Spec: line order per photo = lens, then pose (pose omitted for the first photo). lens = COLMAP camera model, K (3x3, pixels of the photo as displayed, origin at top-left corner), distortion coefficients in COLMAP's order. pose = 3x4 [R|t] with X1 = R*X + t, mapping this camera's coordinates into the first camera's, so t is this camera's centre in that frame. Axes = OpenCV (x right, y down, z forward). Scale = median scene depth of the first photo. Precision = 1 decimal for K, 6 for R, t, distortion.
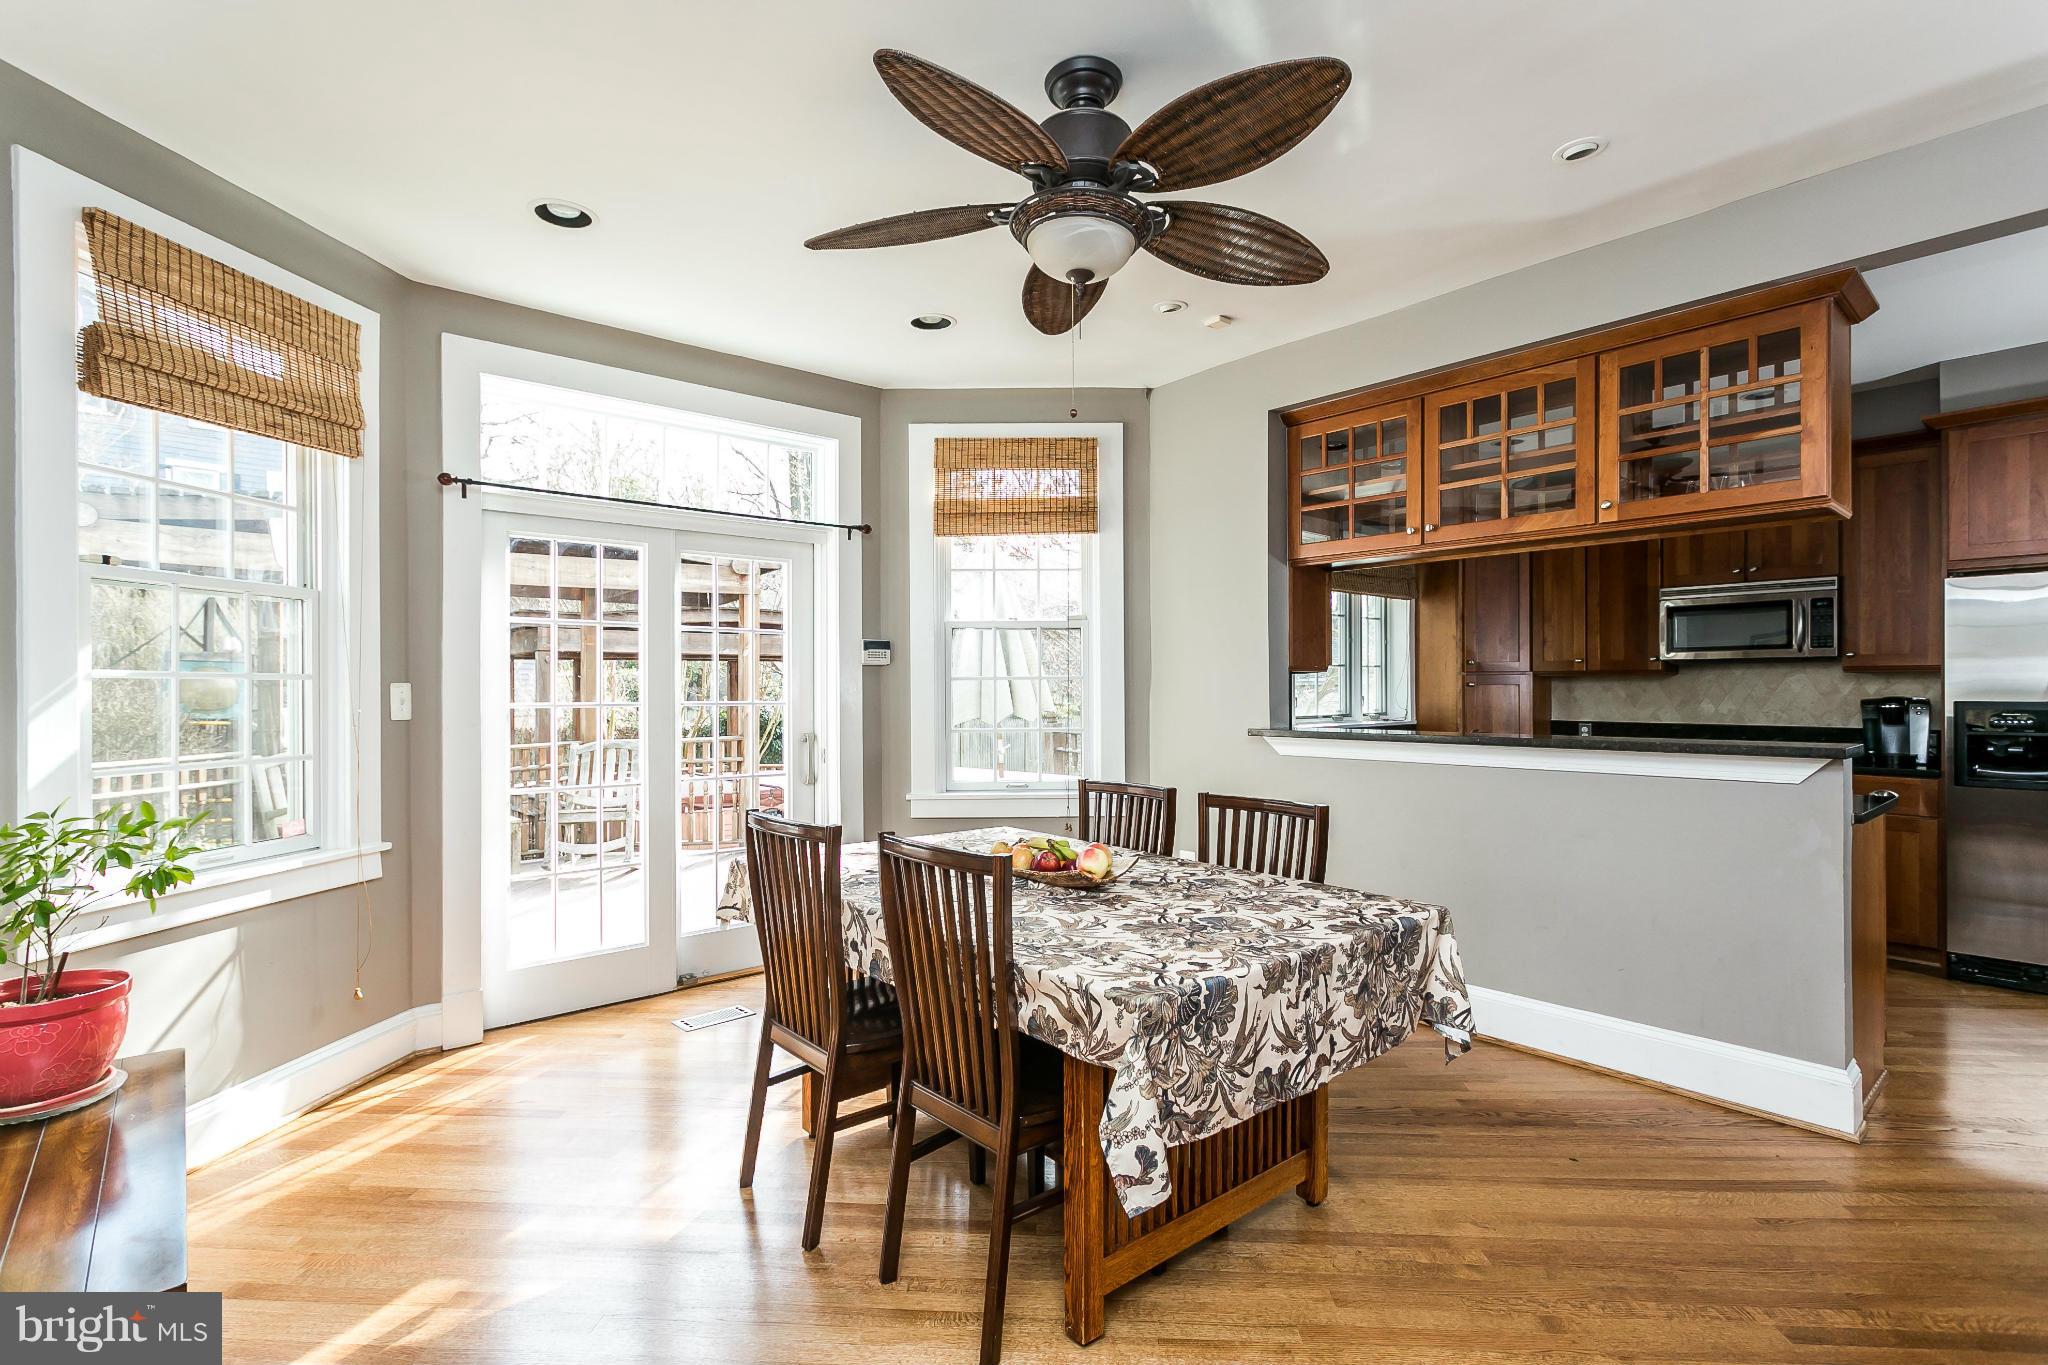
lens RADIAL K [[971.0, 0, 1016.1], [0, 971.0, 690.4], [0, 0, 1]] dist [0.033351, 0.000106]
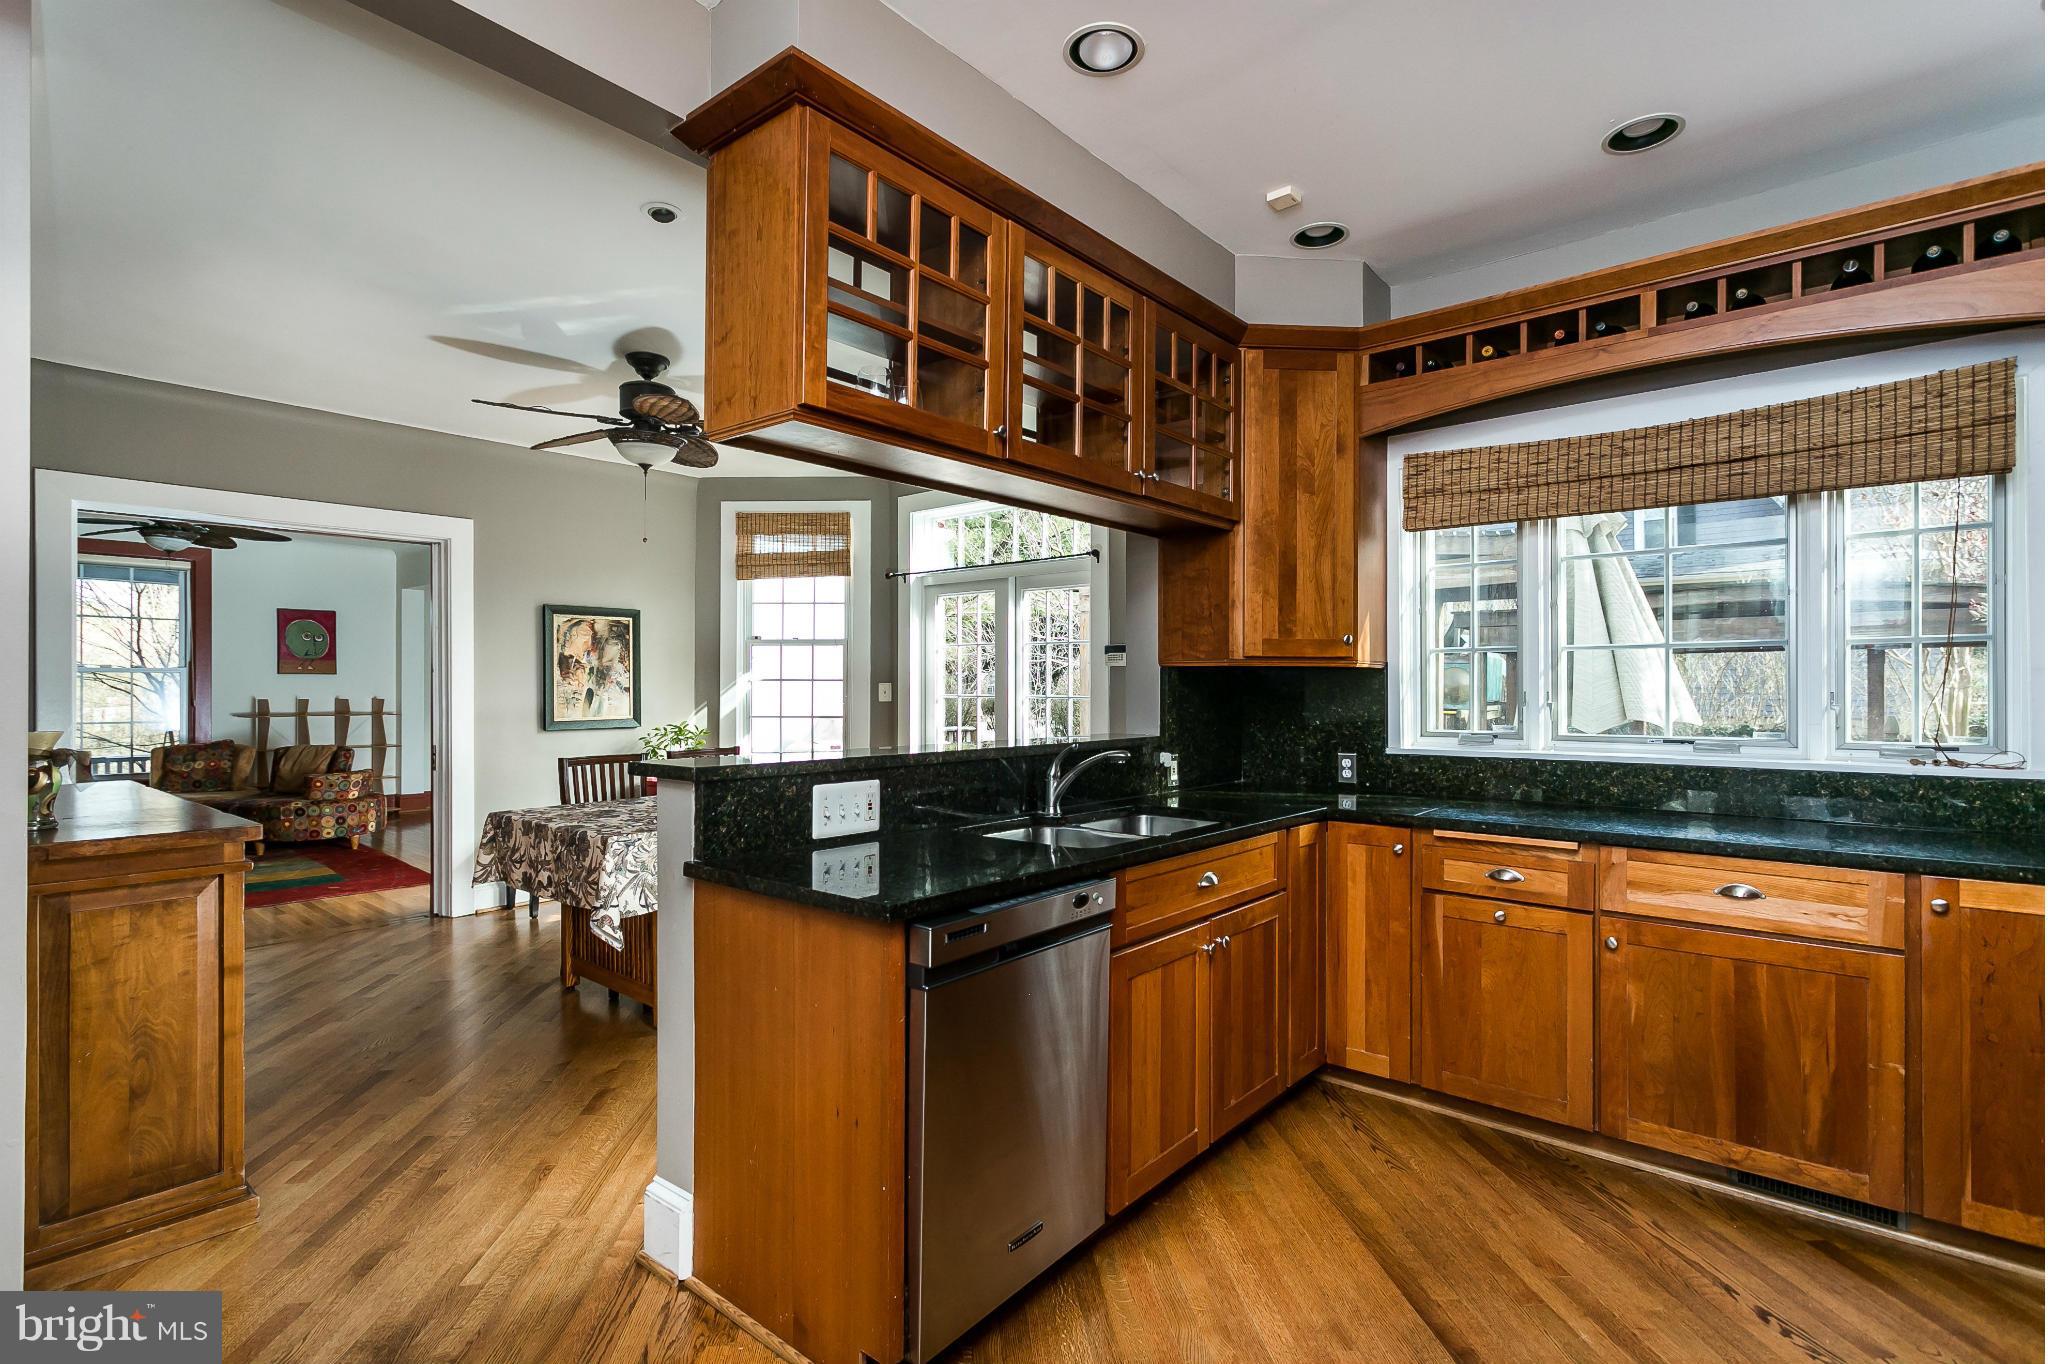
lens RADIAL K [[965.9, 0, 1024.0], [0, 965.9, 682.0], [0, 0, 1]] dist [0.001109, 0.000069]
pose [[0.165697, 0.000061, -0.986177, 1.307967], [-0.003341, 0.999994, -0.000499, -0.008961], [0.986171, 0.003378, 0.165696, 0.941028]]
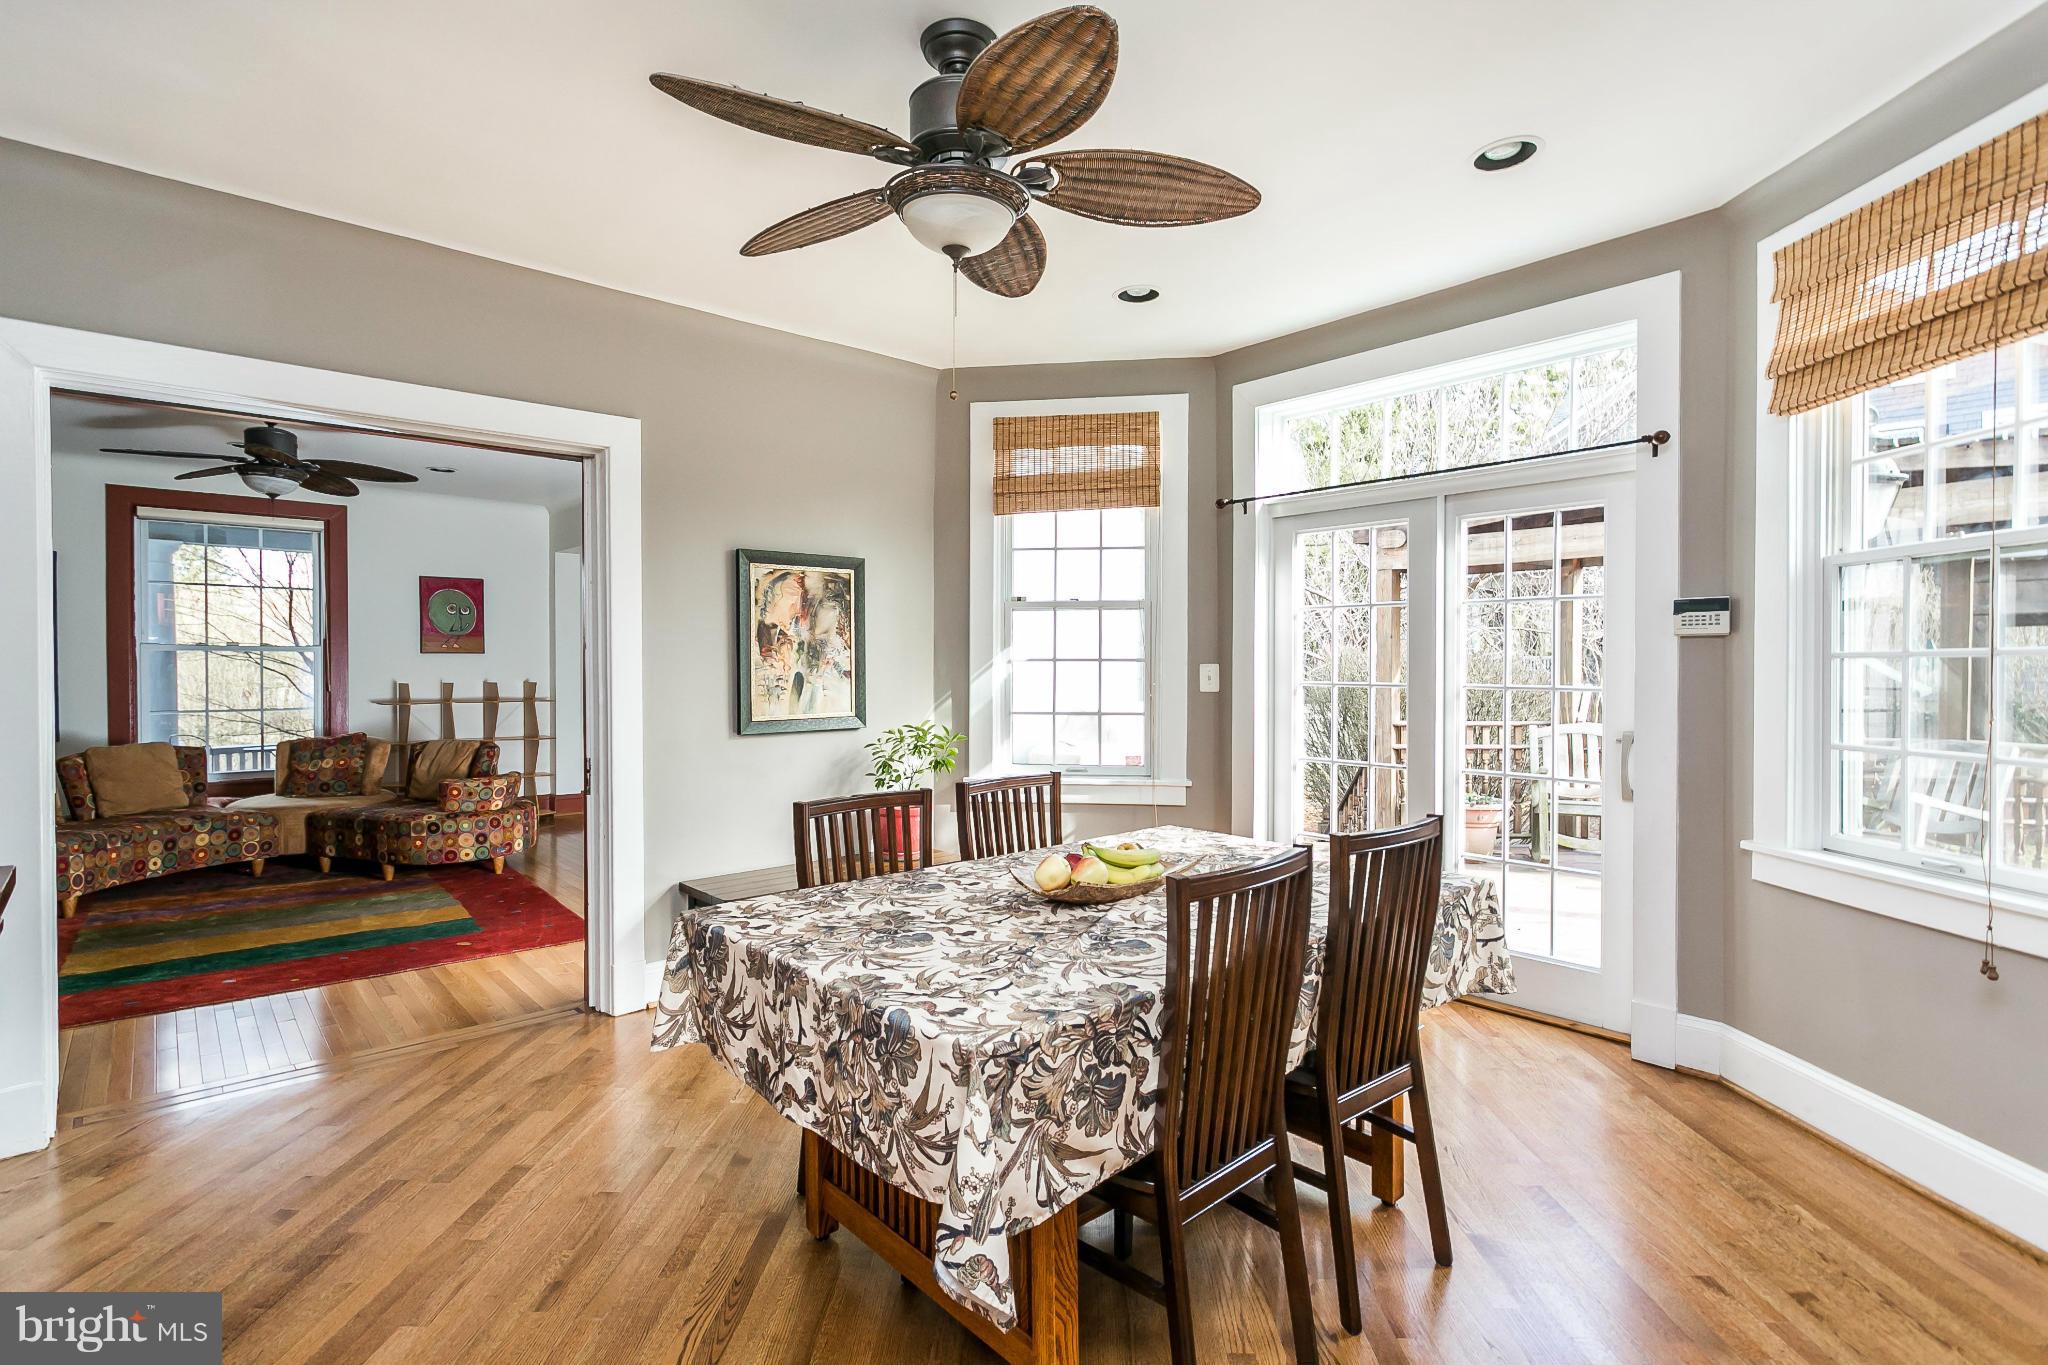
lens RADIAL K [[996.6, 0, 1014.4], [0, 996.6, 672.7], [0, 0, 1]] dist [-0.001502, -0.000122]
pose [[0.017617, 0.011300, -0.999781, 0.701711], [-0.002519, 0.999933, 0.011257, -0.010028], [0.999842, 0.002320, 0.017644, 0.704979]]
